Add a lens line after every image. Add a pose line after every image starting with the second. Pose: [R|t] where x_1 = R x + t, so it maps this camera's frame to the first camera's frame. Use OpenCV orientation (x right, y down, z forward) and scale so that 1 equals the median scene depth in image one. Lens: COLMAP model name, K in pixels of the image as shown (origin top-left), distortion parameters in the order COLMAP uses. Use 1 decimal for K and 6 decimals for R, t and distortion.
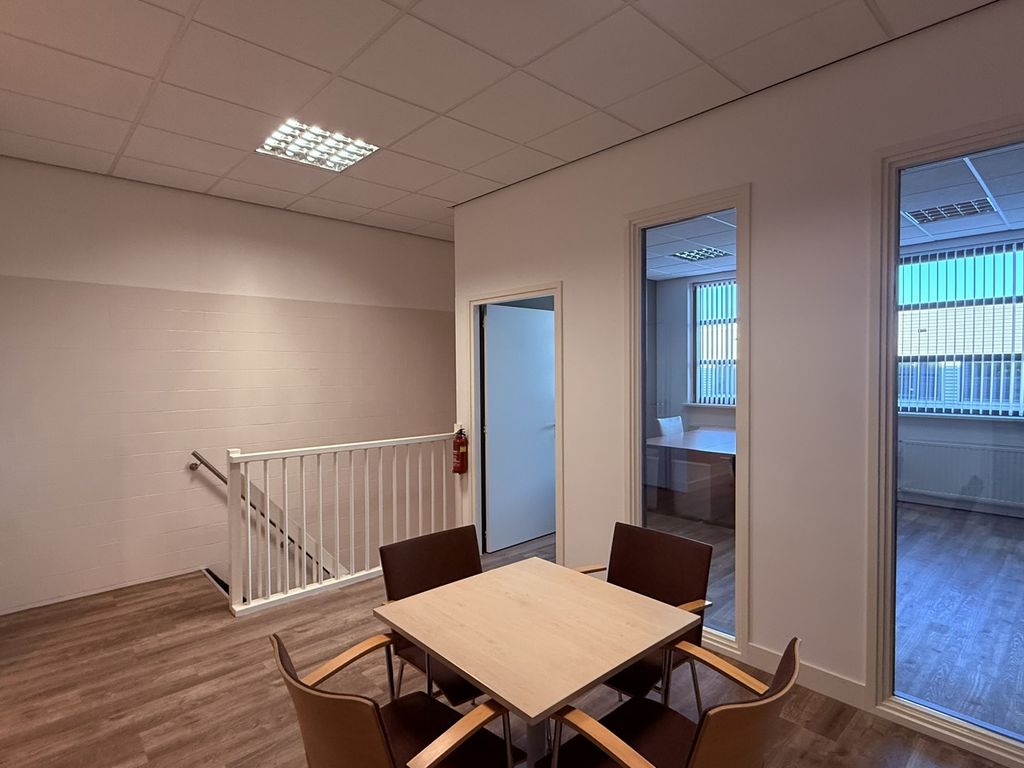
lens RADIAL K [[540.8, 0, 510.3], [0, 540.8, 379.8], [0, 0, 1]] dist [0.001086, -0.001171]
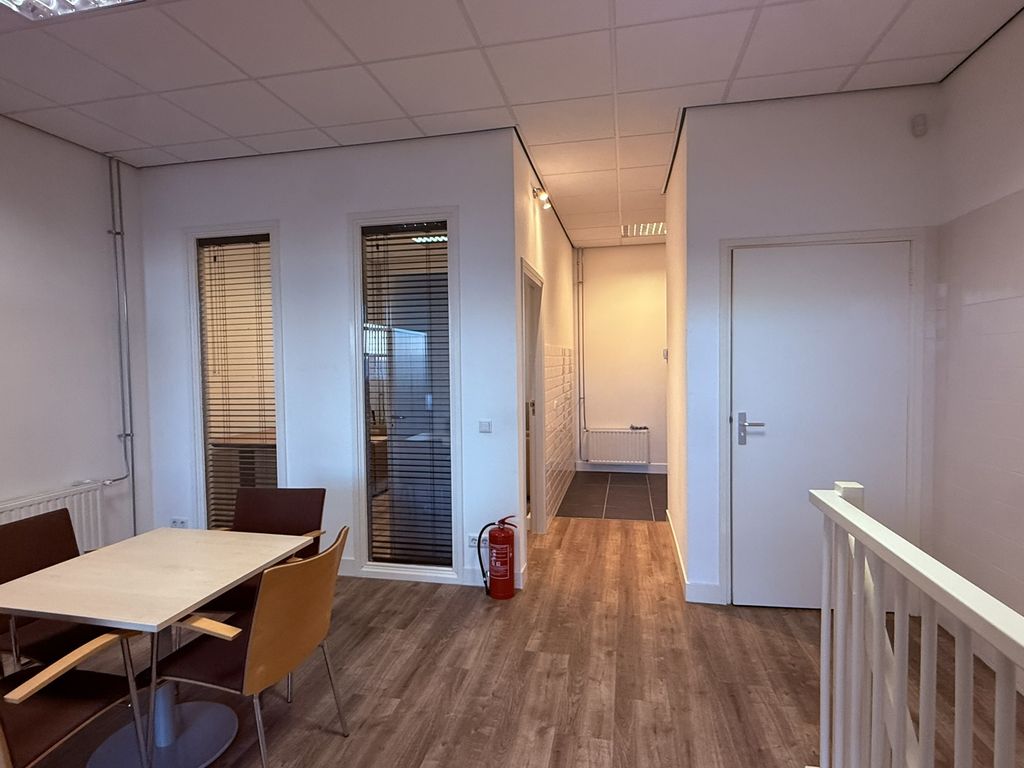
lens RADIAL K [[540.8, 0, 509.4], [0, 540.8, 384.8], [0, 0, 1]] dist [0.001086, -0.001171]
pose [[-0.818581, 0.040990, -0.572927, 0.054836], [0.003457, 0.997784, 0.066446, -0.005014], [0.574381, 0.052410, -0.816908, 1.531660]]
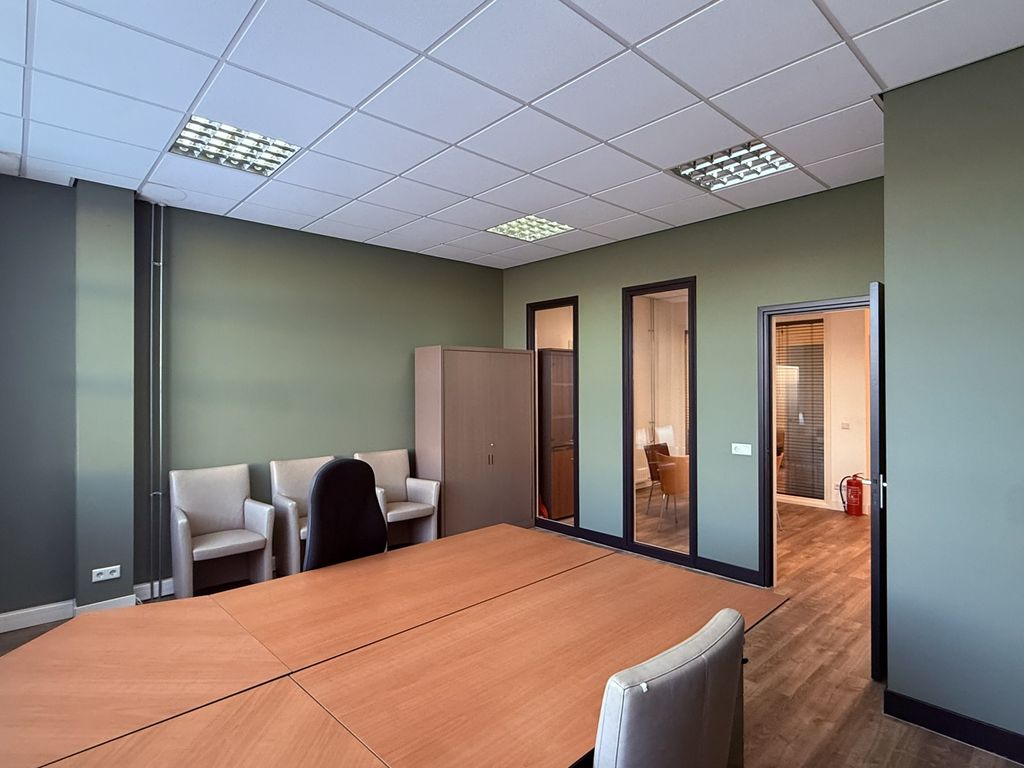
lens RADIAL K [[540.8, 0, 513.7], [0, 540.8, 385.3], [0, 0, 1]] dist [0.001086, -0.001171]
pose [[-0.999945, 0.010488, 0.000072, 0.827872], [0.010487, 0.999767, 0.018866, -0.059157], [0.000126, 0.018866, -0.999822, 2.831522]]
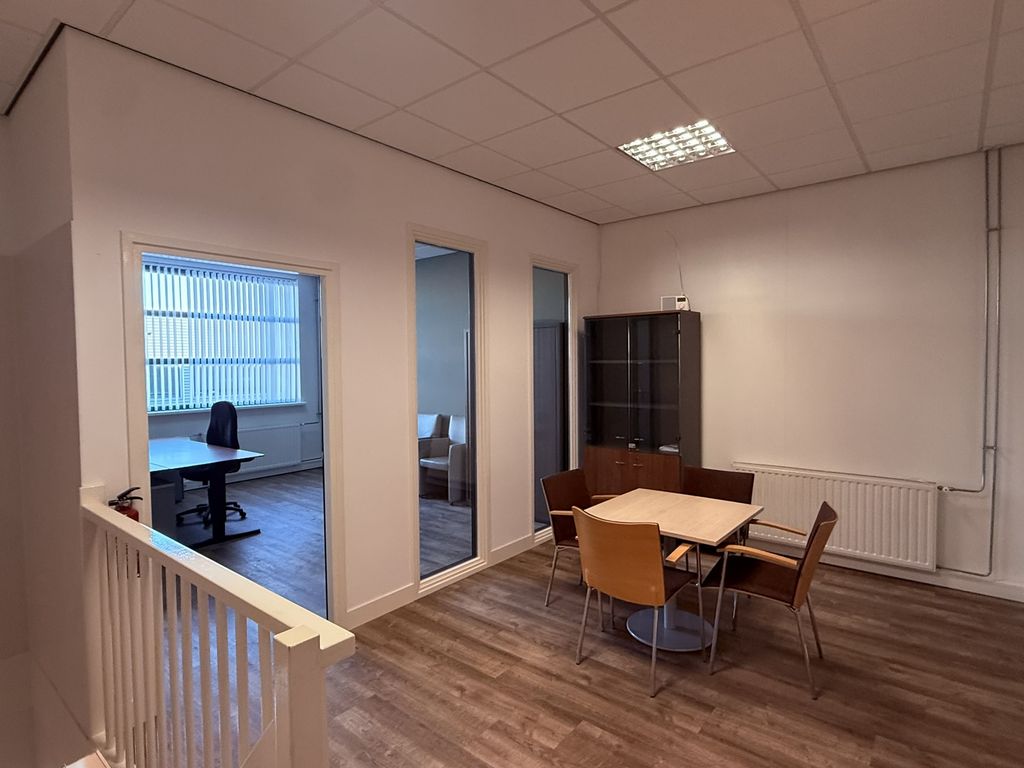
lens RADIAL K [[540.8, 0, 509.2], [0, 540.8, 378.0], [0, 0, 1]] dist [0.001086, -0.001171]
pose [[-0.140346, -0.022016, 0.989858, -1.027113], [0.036284, 0.998967, 0.027363, -0.027705], [-0.989437, 0.039756, -0.139402, 1.144617]]
